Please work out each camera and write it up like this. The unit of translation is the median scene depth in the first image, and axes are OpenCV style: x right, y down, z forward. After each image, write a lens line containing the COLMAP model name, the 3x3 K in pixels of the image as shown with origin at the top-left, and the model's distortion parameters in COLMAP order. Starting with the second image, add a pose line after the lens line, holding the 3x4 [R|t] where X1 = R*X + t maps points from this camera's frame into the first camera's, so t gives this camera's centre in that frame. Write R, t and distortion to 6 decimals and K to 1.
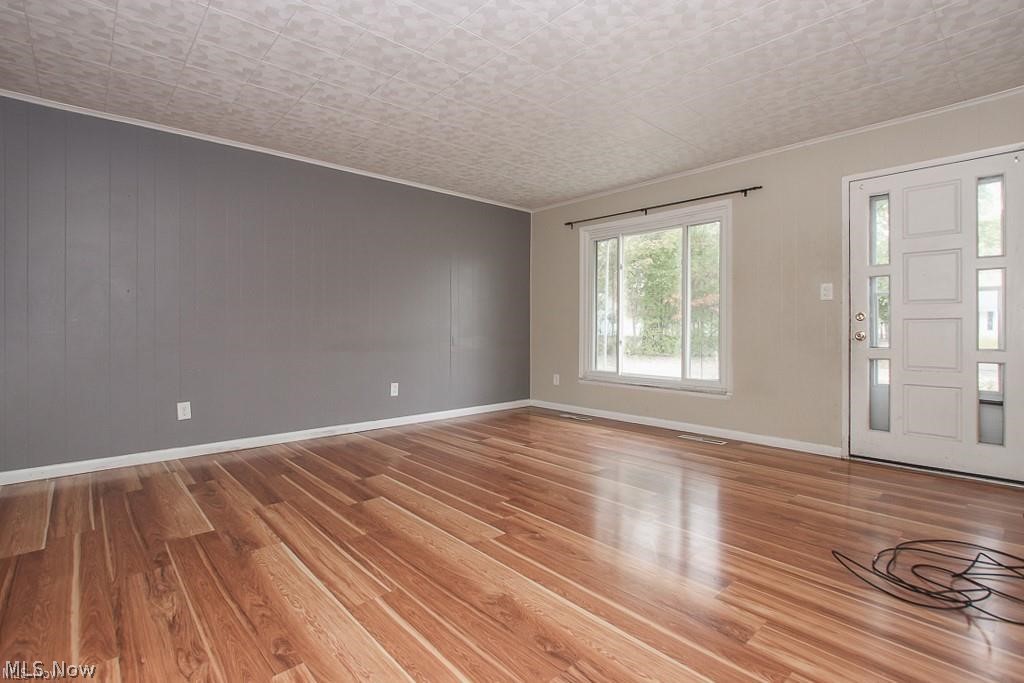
lens RADIAL K [[486.5, 0, 497.4], [0, 486.5, 327.0], [0, 0, 1]] dist [-0.005355, 0.001844]
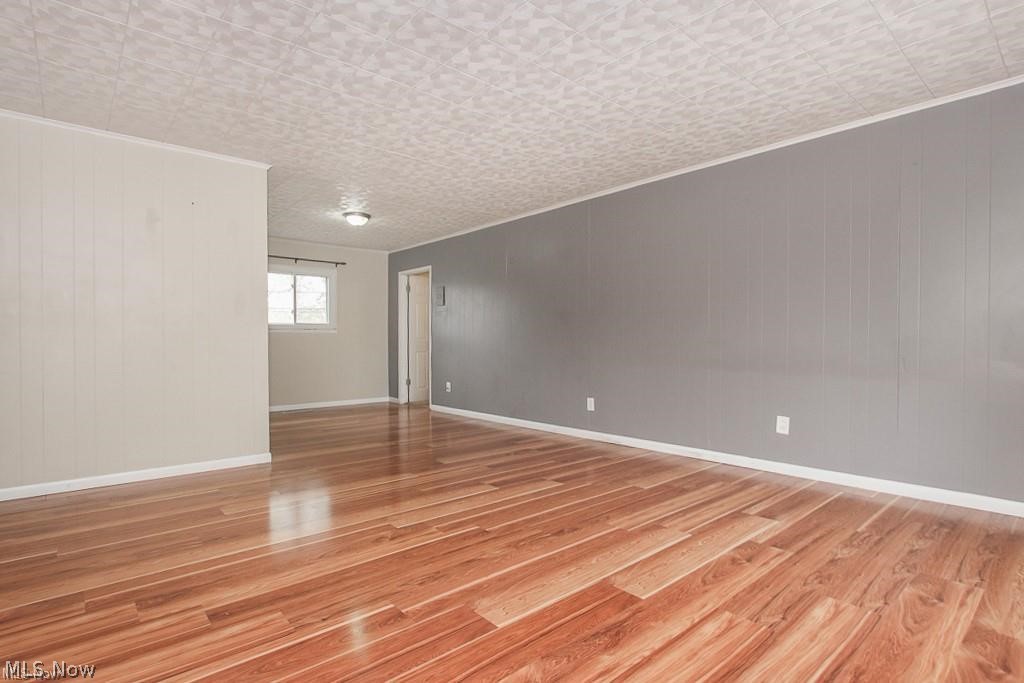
lens RADIAL K [[486.5, 0, 517.0], [0, 486.5, 344.1], [0, 0, 1]] dist [-0.005355, 0.001844]
pose [[0.007951, -0.000535, -0.999968, 0.975287], [0.008713, 0.999962, -0.000466, 0.007131], [0.999930, -0.008709, 0.007956, 1.097504]]
